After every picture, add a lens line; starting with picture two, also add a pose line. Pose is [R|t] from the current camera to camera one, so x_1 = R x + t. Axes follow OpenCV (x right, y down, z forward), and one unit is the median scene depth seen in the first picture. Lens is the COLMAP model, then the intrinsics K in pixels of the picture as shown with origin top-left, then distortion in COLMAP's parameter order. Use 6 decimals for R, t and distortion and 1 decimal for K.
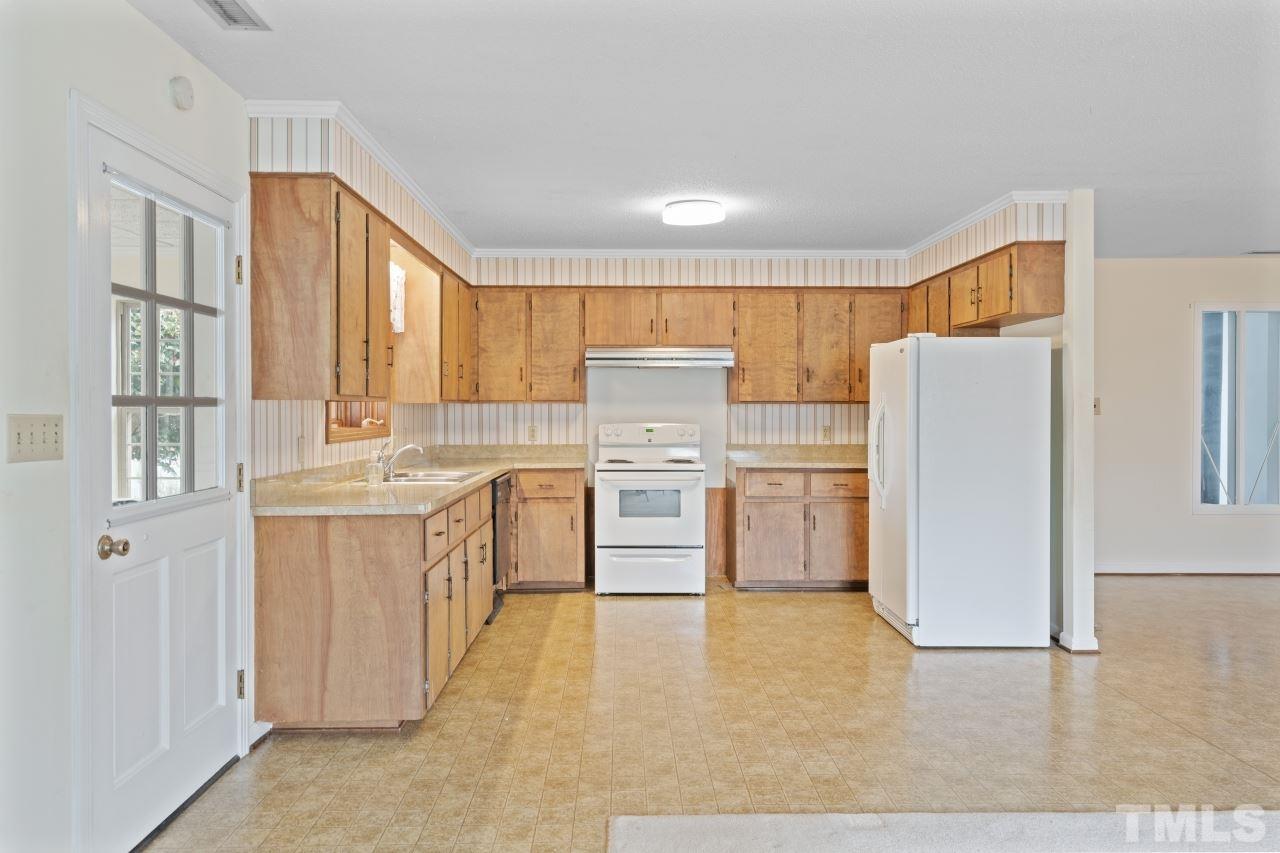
lens RADIAL K [[901.9, 0, 641.6], [0, 901.9, 421.1], [0, 0, 1]] dist [-0.003727, -0.000364]
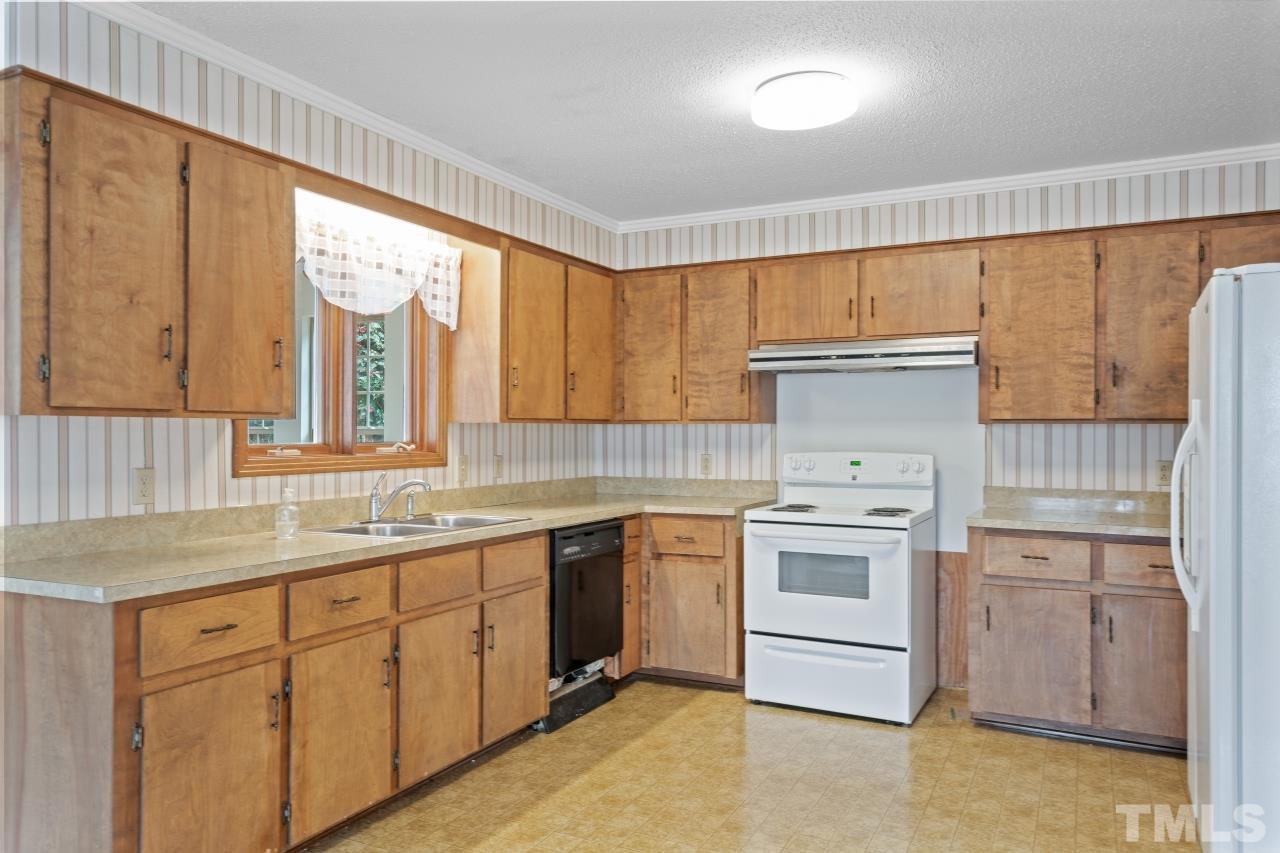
lens RADIAL K [[894.5, 0, 639.7], [0, 894.5, 431.8], [0, 0, 1]] dist [0.005233, 0.007904]
pose [[0.881266, 0.001326, -0.472620, 0.189580], [-0.007956, 0.999896, -0.012030, -0.003931], [0.472555, 0.014362, 0.881184, 0.337999]]
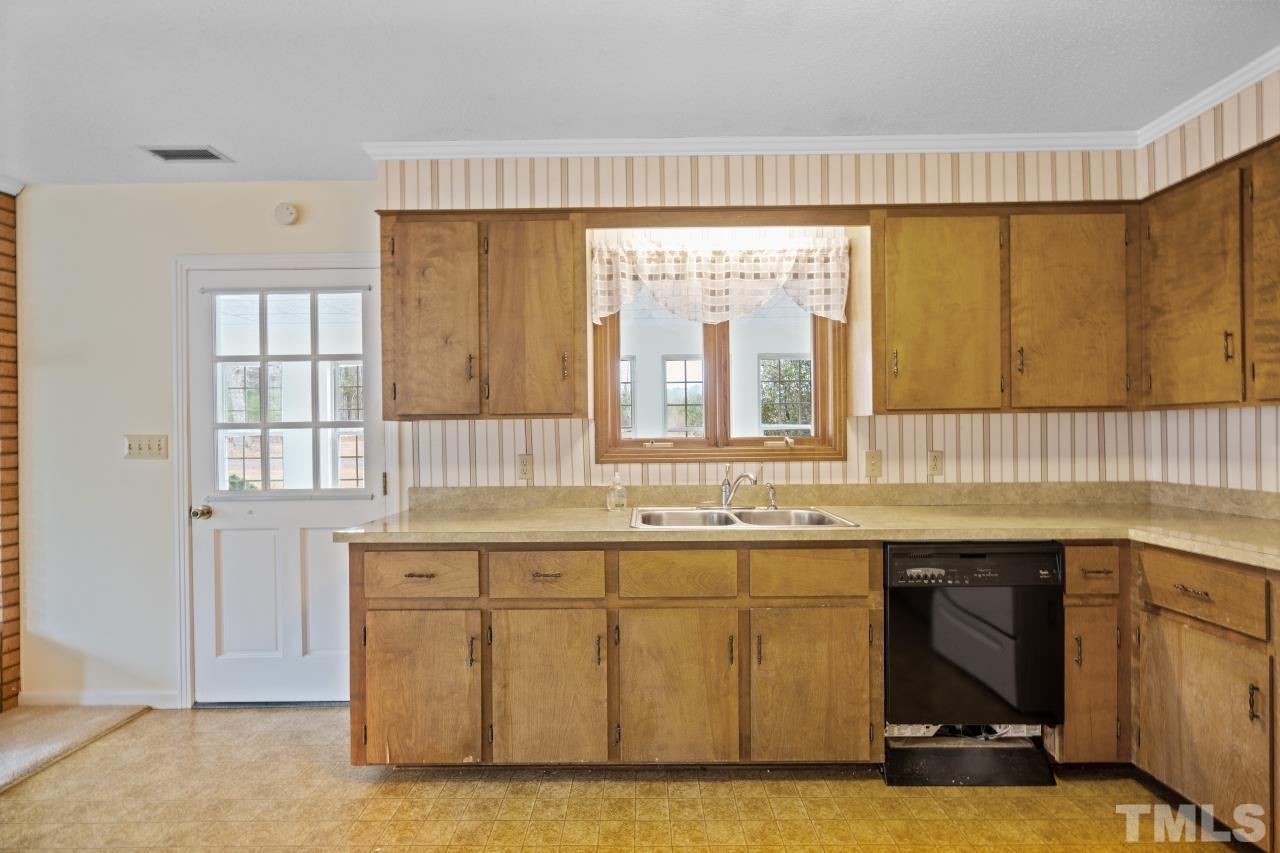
lens RADIAL K [[576.7, 0, 636.1], [0, 576.7, 435.0], [0, 0, 1]] dist [-0.002120, -0.000959]
pose [[-0.034388, 0.008316, -0.999374, 0.178594], [-0.002402, 0.999962, 0.008403, -0.007036], [0.999406, 0.002689, -0.034367, 0.700351]]
